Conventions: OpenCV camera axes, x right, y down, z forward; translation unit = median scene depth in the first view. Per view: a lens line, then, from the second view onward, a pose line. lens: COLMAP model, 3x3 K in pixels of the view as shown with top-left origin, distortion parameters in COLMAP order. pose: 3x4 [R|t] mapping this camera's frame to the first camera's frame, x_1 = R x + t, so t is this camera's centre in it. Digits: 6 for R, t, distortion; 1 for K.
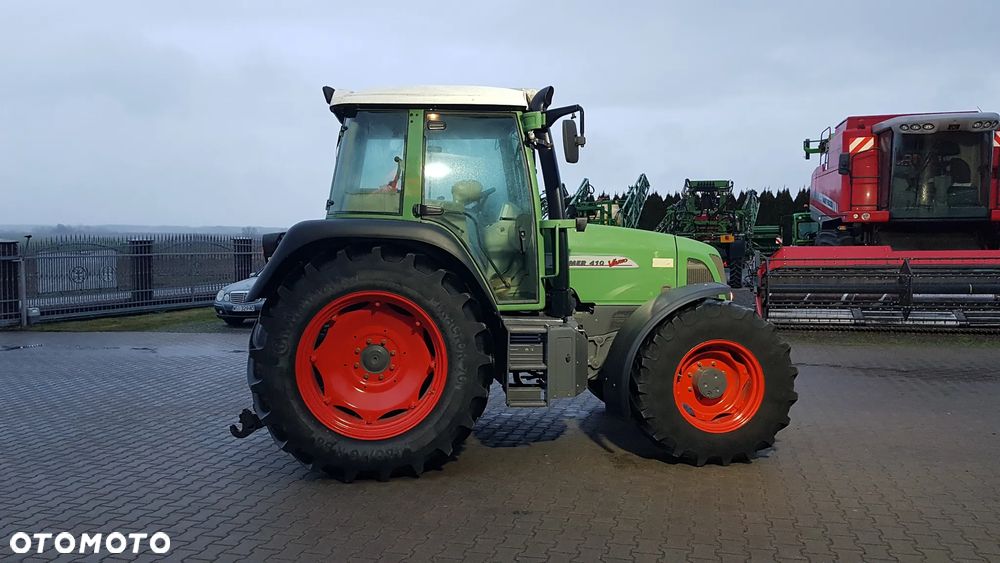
lens RADIAL K [[777.9, 0, 493.3], [0, 777.9, 280.0], [0, 0, 1]] dist [0.082639, -0.139218]
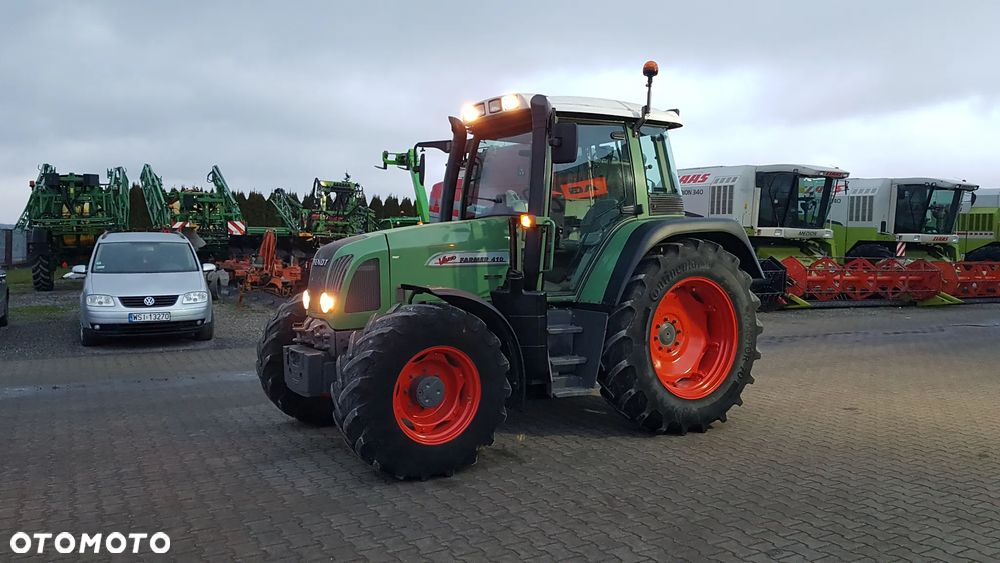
lens RADIAL K [[777.9, 0, 505.9], [0, 777.9, 282.1], [0, 0, 1]] dist [0.082639, -0.139218]
pose [[0.699745, -0.009350, 0.714332, -1.044602], [0.009427, 0.999948, 0.003854, 0.003435], [-0.714331, 0.004037, 0.699797, 0.484845]]
